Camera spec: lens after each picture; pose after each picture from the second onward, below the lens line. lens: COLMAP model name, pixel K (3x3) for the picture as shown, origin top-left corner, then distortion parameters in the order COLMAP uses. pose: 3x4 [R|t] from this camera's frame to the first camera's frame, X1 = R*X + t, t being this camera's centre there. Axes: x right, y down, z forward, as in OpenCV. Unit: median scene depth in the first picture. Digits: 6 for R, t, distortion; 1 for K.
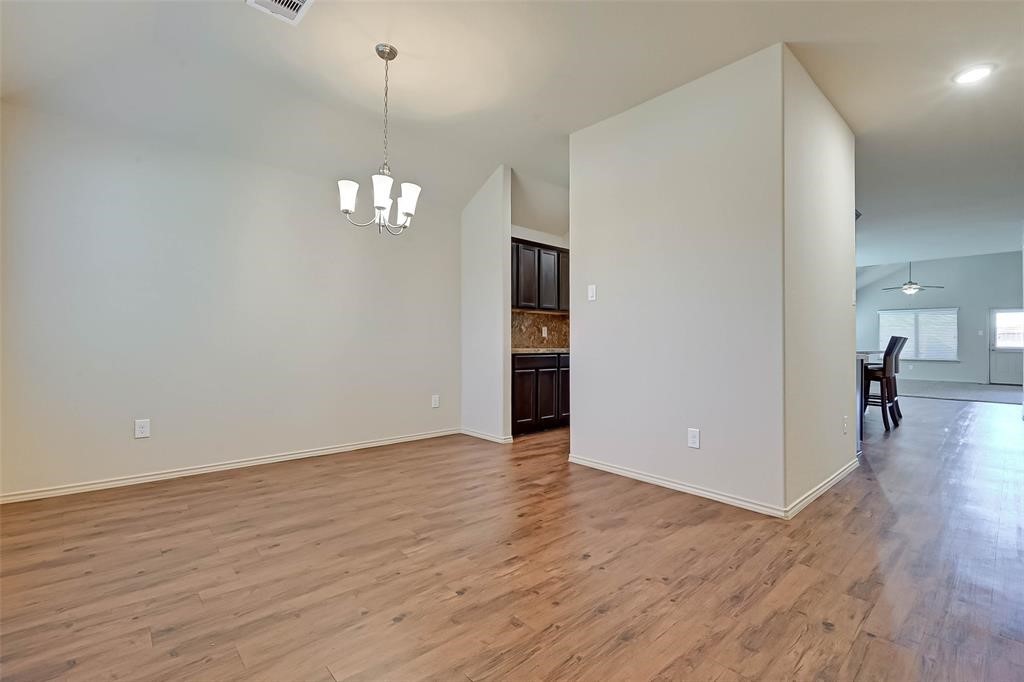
lens RADIAL K [[468.5, 0, 512.3], [0, 468.5, 343.7], [0, 0, 1]] dist [-0.004385, -0.000300]
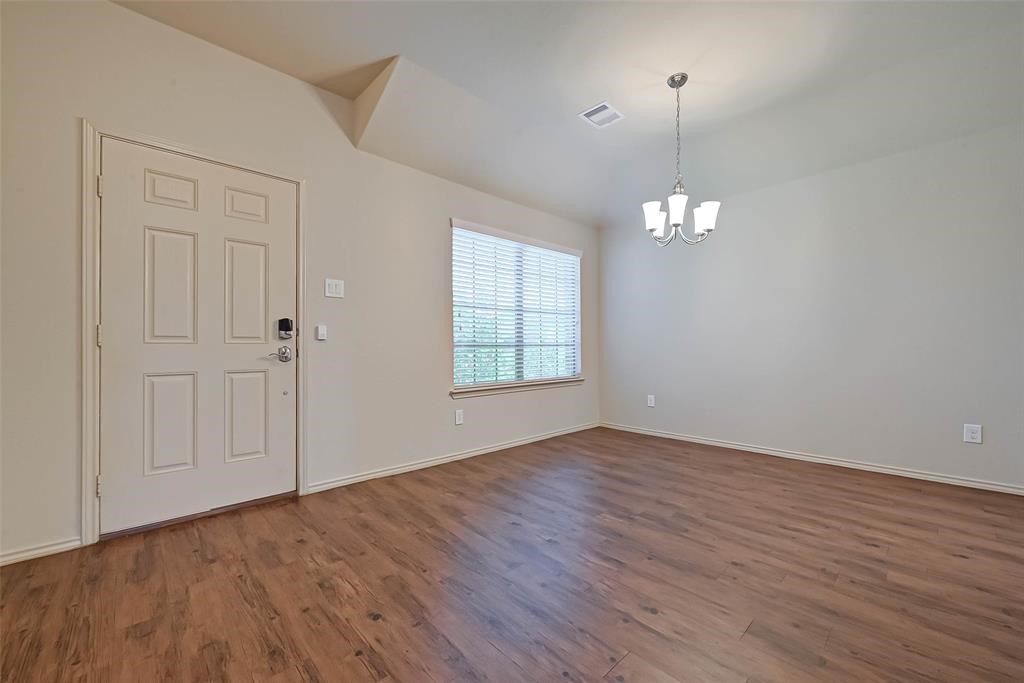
lens RADIAL K [[414.4, 0, 508.5], [0, 414.4, 345.8], [0, 0, 1]] dist [-0.000939, -0.000528]
pose [[-0.010909, -0.008918, -0.999901, 0.803736], [0.004178, 0.999951, -0.008964, 0.012594], [0.999932, -0.004276, -0.010871, 0.715509]]
